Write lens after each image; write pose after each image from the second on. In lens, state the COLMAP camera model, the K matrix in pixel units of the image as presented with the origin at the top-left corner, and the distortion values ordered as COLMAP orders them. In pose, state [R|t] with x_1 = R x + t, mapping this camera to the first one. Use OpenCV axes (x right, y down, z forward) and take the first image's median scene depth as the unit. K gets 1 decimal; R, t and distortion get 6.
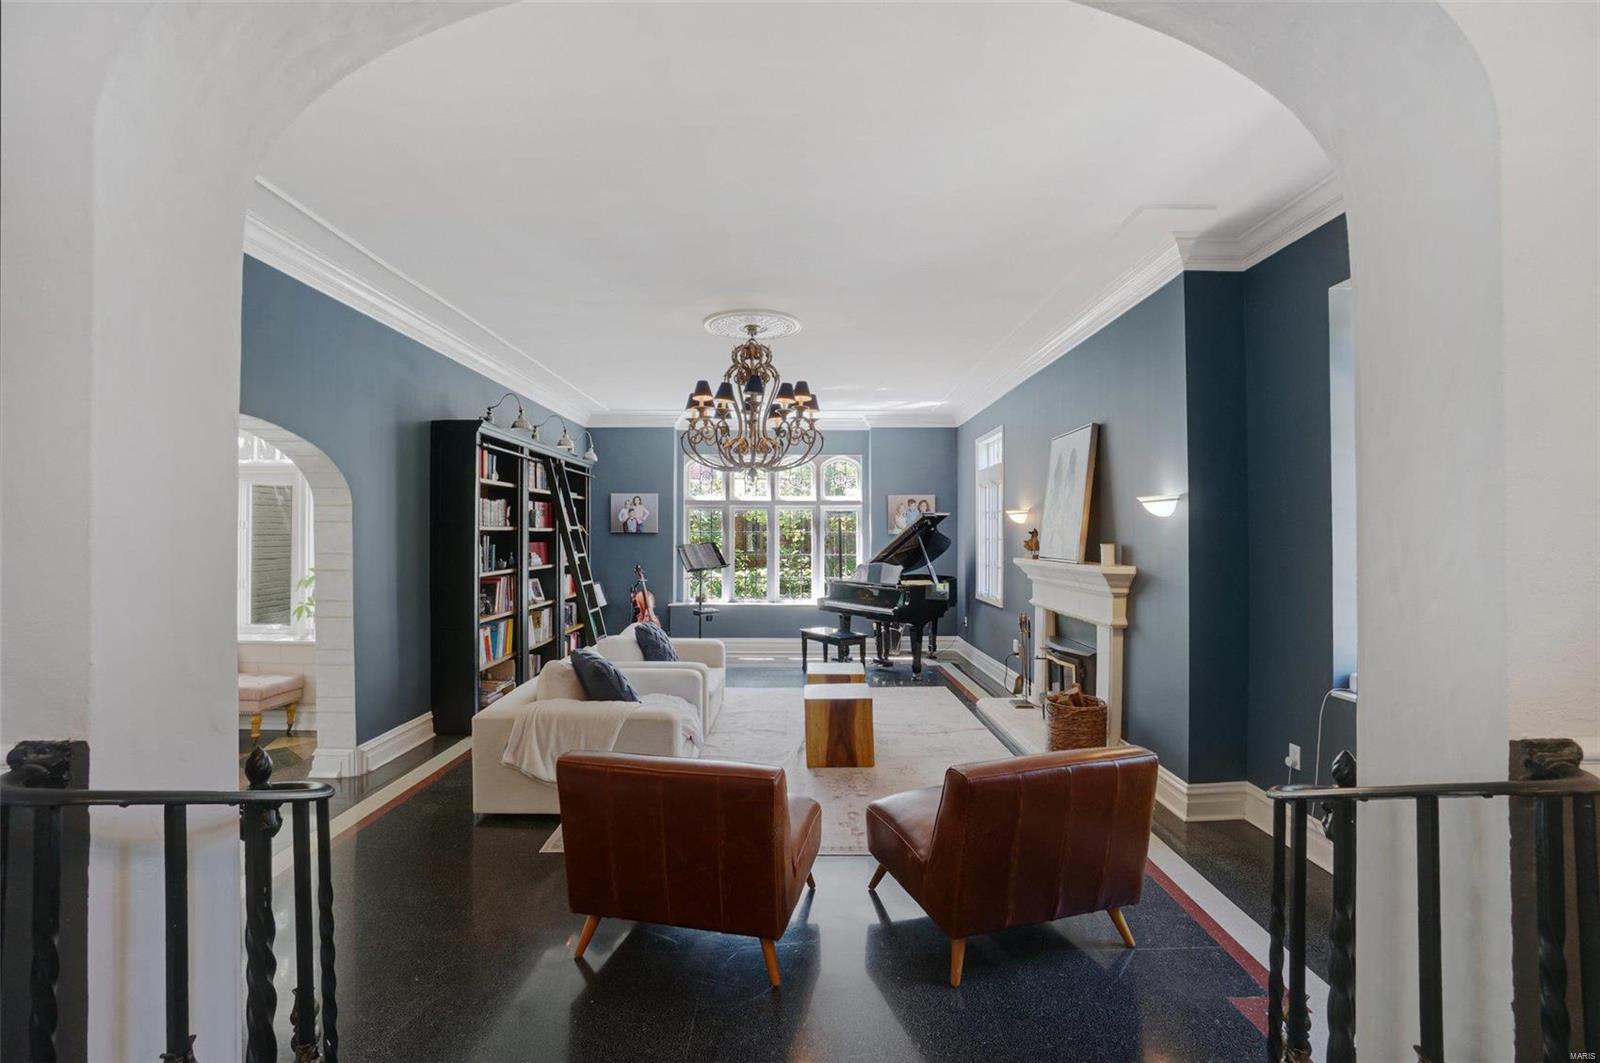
lens RADIAL K [[703.4, 0, 789.1], [0, 703.4, 530.7], [0, 0, 1]] dist [-0.067435, 0.024836]
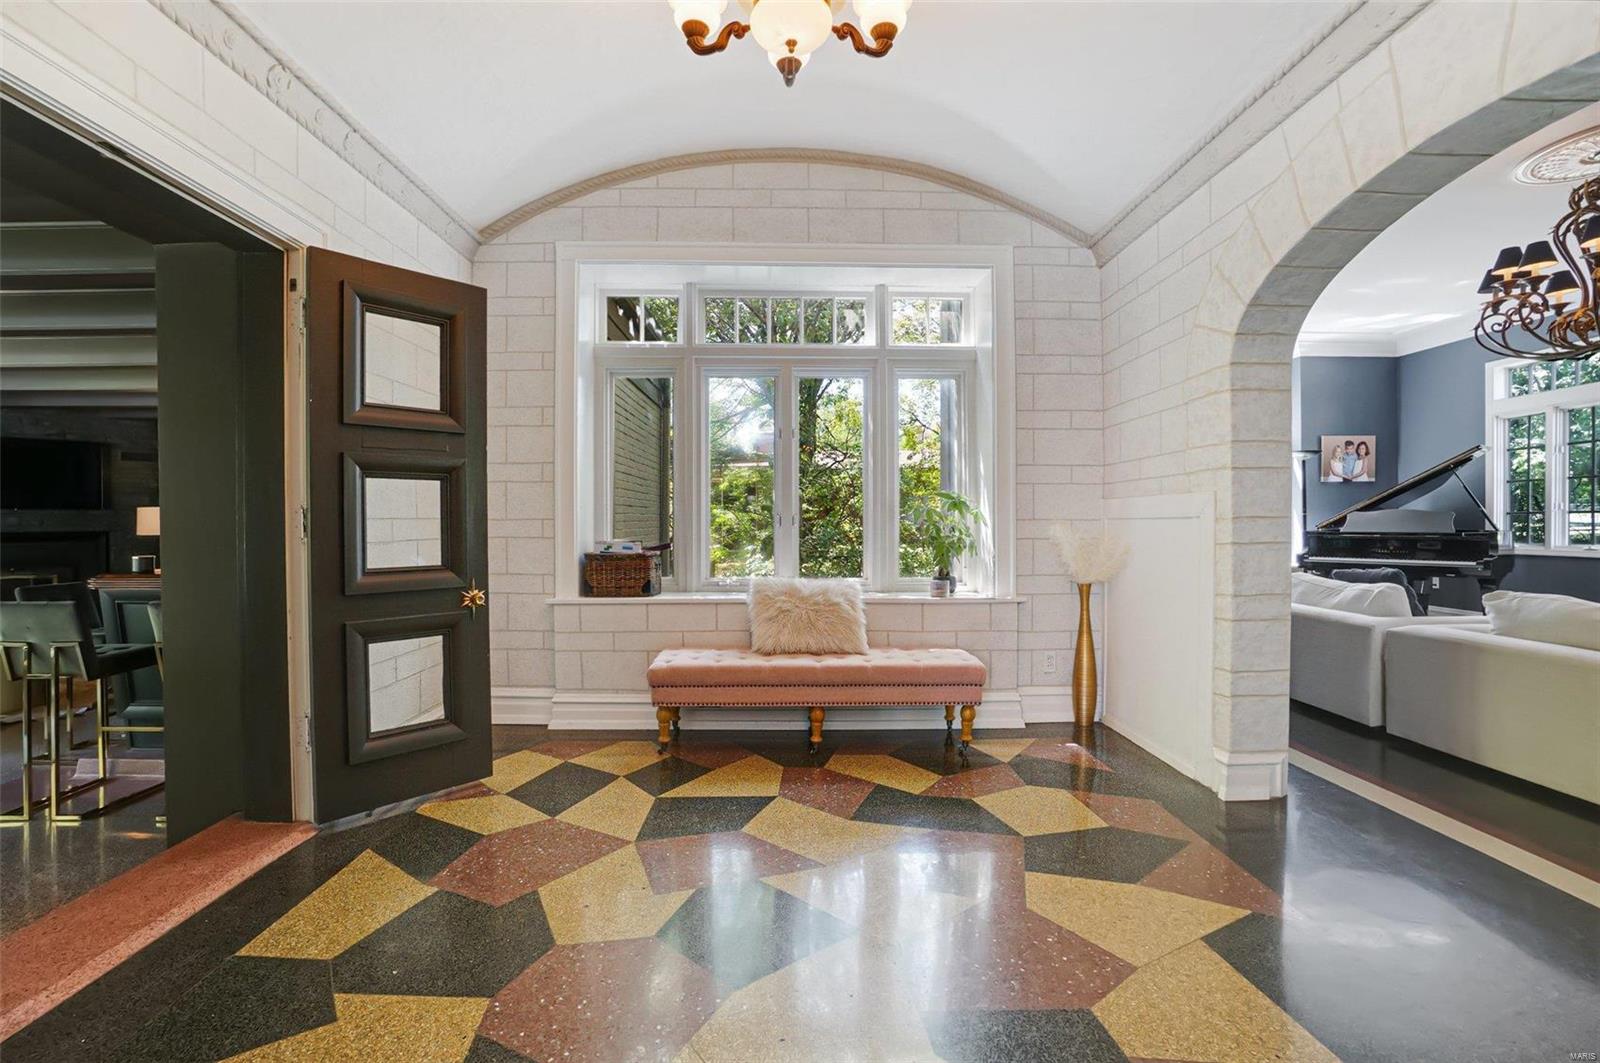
lens RADIAL K [[712.5, 0, 789.0], [0, 712.5, 524.7], [0, 0, 1]] dist [-0.057479, 0.019779]
pose [[0.999733, -0.007262, 0.021959, -1.003649], [0.006863, 0.999811, 0.018205, 0.071565], [-0.022087, -0.018050, 0.999593, 0.303091]]
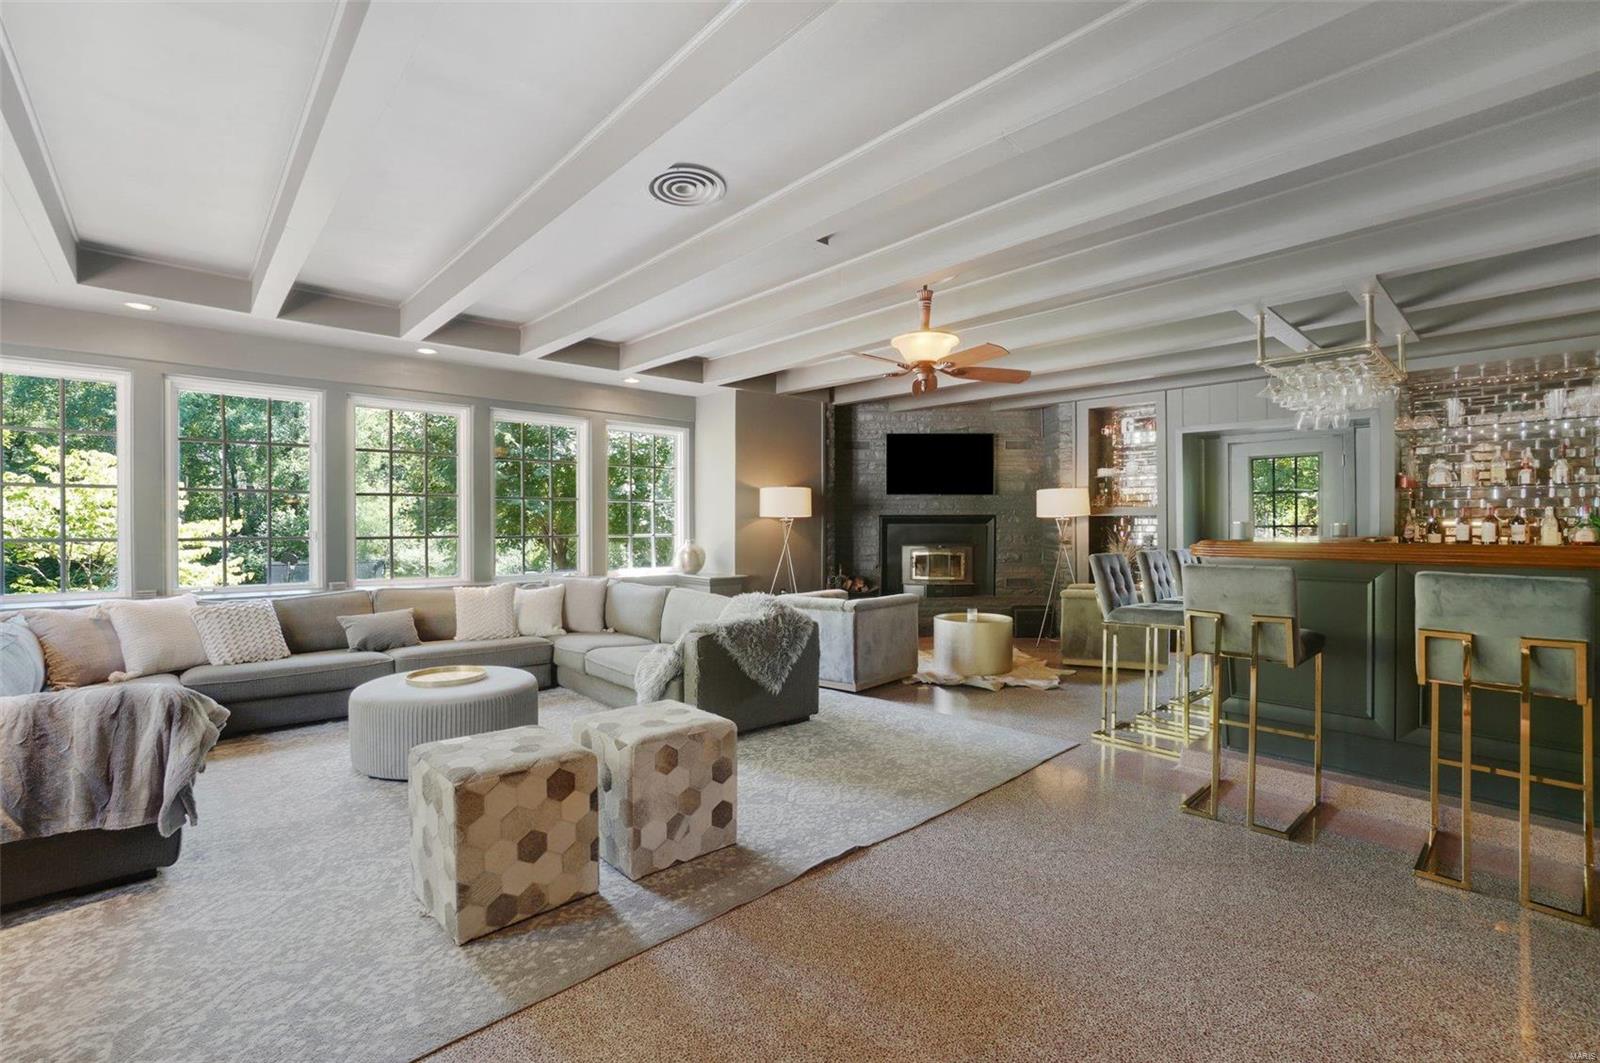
lens RADIAL K [[703.4, 0, 789.1], [0, 703.4, 530.7], [0, 0, 1]] dist [-0.067435, 0.024836]
pose [[0.679540, 0.004089, -0.733627, -1.586651], [0.008251, 0.999879, 0.013215, 0.116179], [0.733592, -0.015033, 0.679424, 0.333599]]
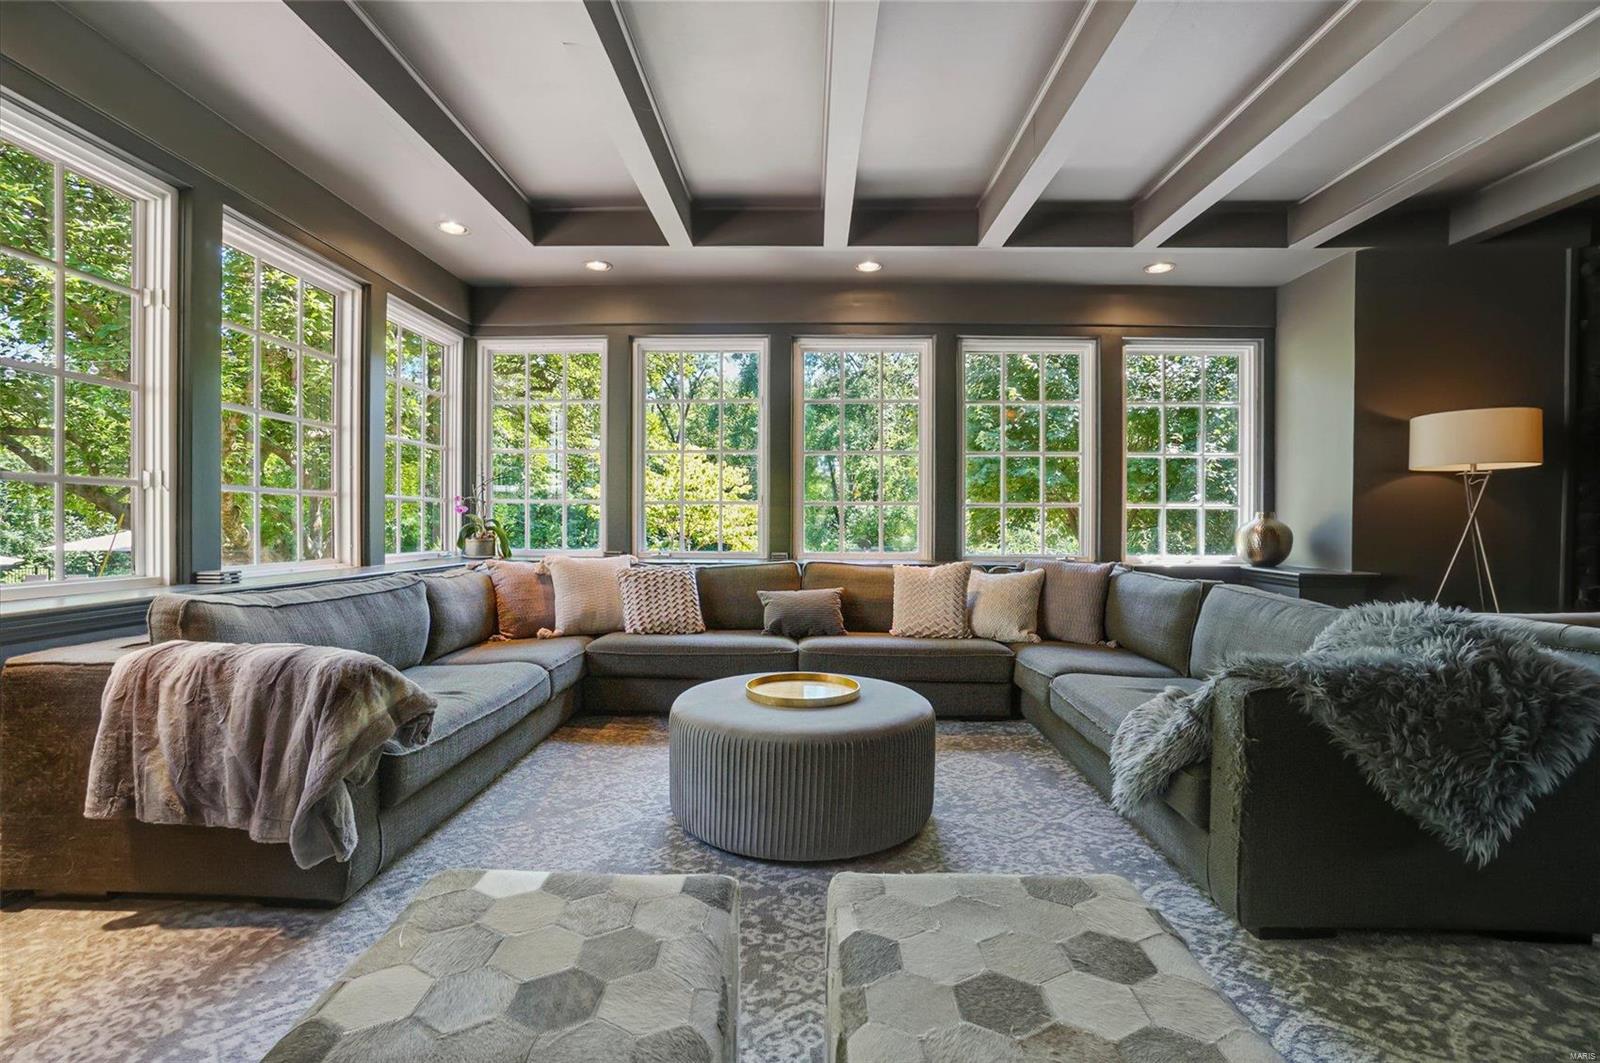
lens RADIAL K [[703.4, 0, 789.1], [0, 703.4, 530.7], [0, 0, 1]] dist [-0.067435, 0.024836]
pose [[-0.020447, 0.015155, -0.999676, -1.901877], [0.004528, 0.999876, 0.015066, 0.161830], [0.999781, -0.004219, -0.020513, 0.580125]]
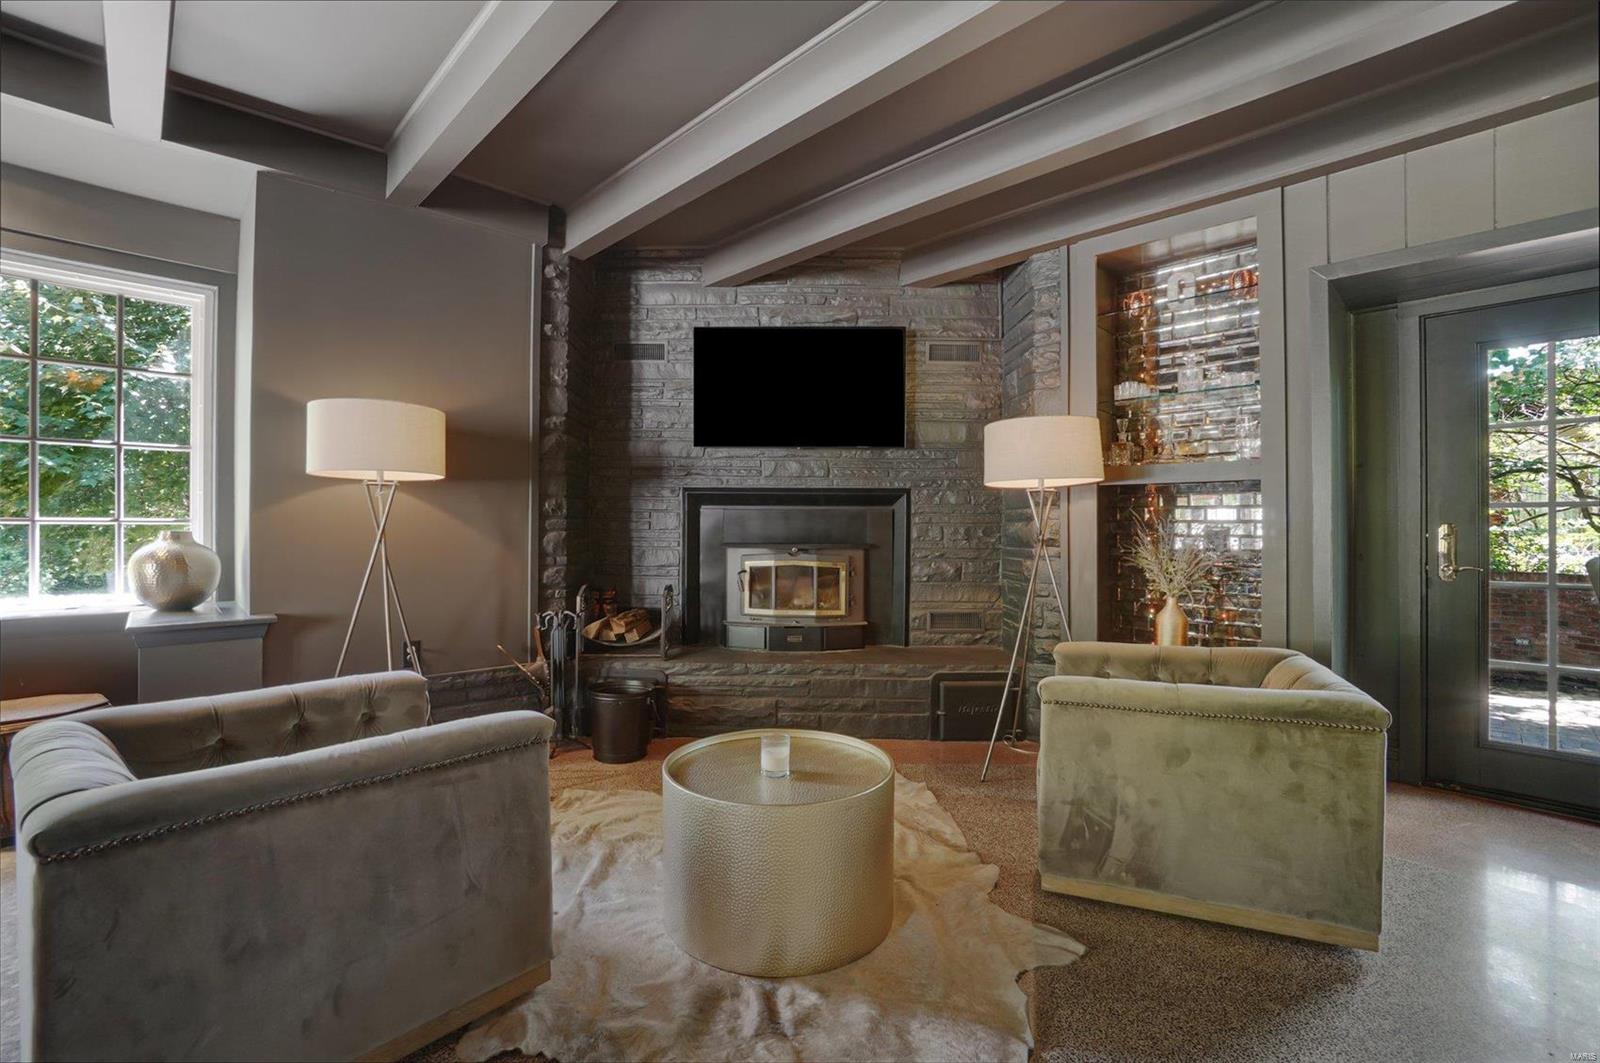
lens RADIAL K [[703.4, 0, 789.1], [0, 703.4, 530.7], [0, 0, 1]] dist [-0.067435, 0.024836]
pose [[0.705828, 0.004665, -0.708368, -1.989793], [0.002827, 0.999952, 0.009402, 0.148884], [0.708378, -0.008638, 0.705781, 1.153665]]
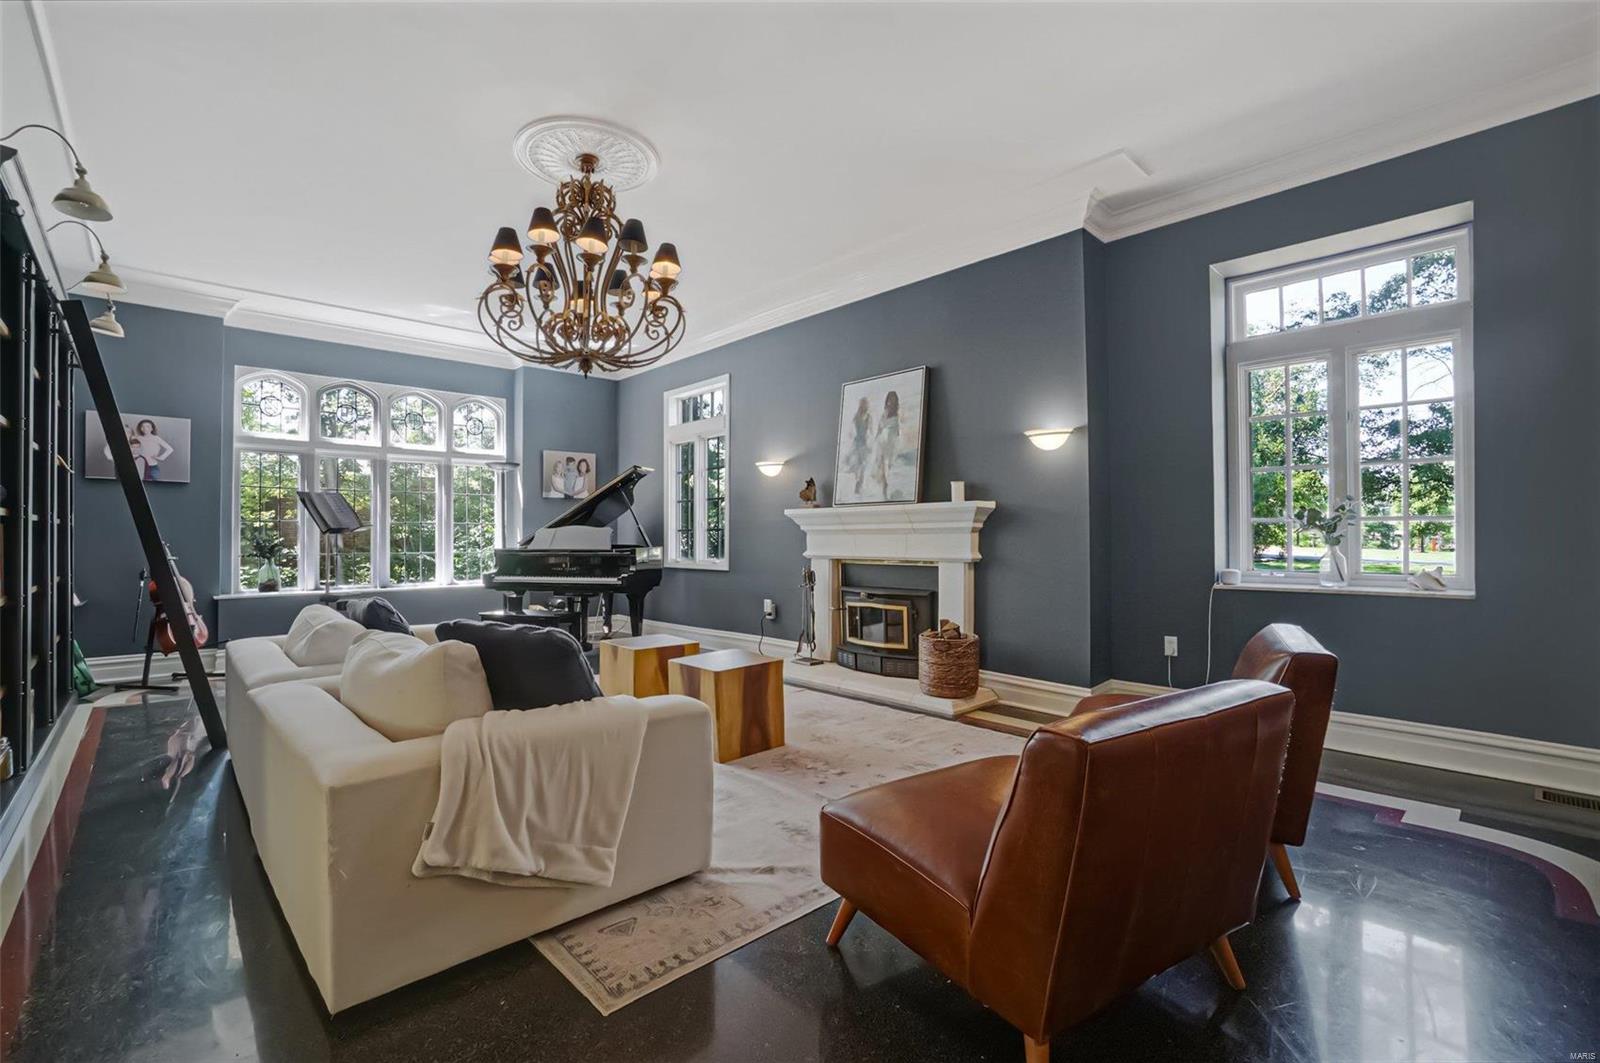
lens RADIAL K [[703.4, 0, 789.1], [0, 703.4, 530.7], [0, 0, 1]] dist [-0.067435, 0.024836]
pose [[0.727197, 0.003171, 0.686422, -0.399403], [-0.001332, 0.999994, -0.003209, 0.087450], [-0.686428, 0.001420, 0.727196, 0.381663]]
